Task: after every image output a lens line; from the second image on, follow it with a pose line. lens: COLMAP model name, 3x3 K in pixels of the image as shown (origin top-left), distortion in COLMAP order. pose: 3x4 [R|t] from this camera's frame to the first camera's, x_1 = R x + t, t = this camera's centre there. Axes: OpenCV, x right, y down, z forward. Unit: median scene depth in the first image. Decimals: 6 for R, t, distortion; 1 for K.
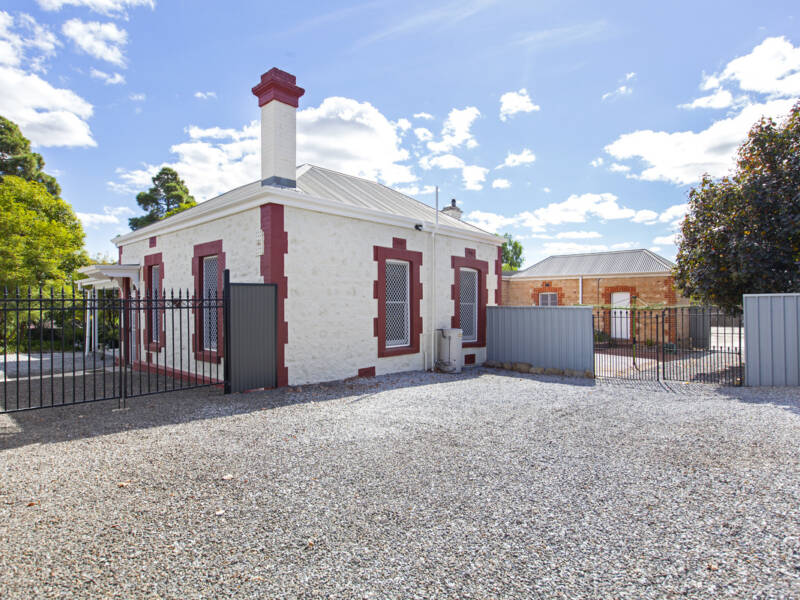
lens RADIAL K [[449.3, 0, 397.6], [0, 449.3, 299.5], [0, 0, 1]] dist [-0.006295, 0.000631]
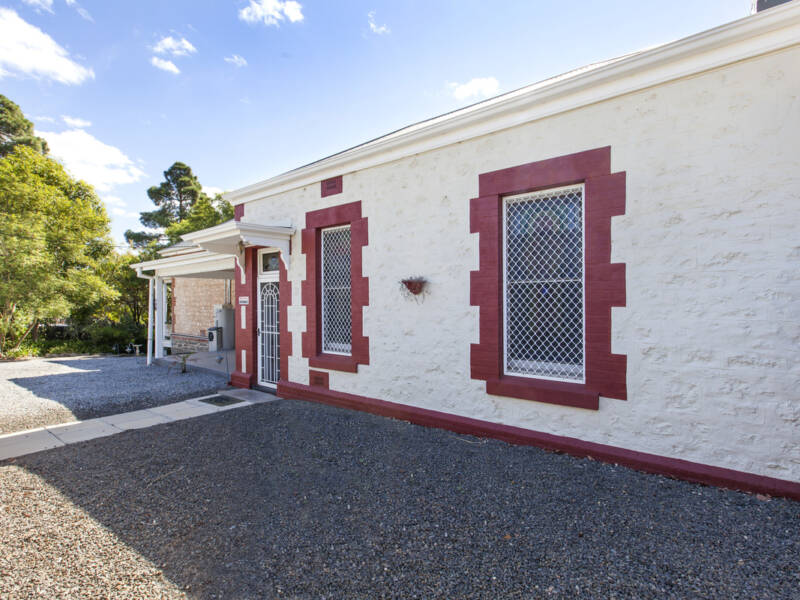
lens RADIAL K [[396.8, 0, 399.8], [0, 396.8, 304.5], [0, 0, 1]] dist [-0.000735, -0.000008]
pose [[0.997020, 0.006408, 0.076881, -0.128906], [-0.007315, 0.999907, 0.011516, 0.005667], [-0.076800, -0.012044, 0.996974, 0.121379]]
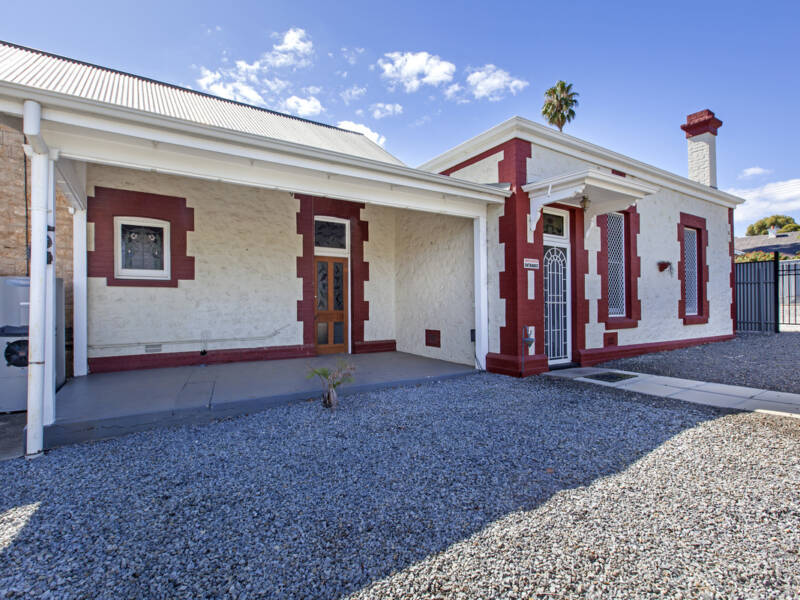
lens RADIAL K [[396.8, 0, 399.5], [0, 396.8, 297.9], [0, 0, 1]] dist [-0.000735, -0.000008]
pose [[0.252036, 0.018268, 0.967545, -0.326064], [-0.013494, 0.999791, -0.015361, 0.020806], [-0.967624, -0.009185, 0.252230, 0.307449]]
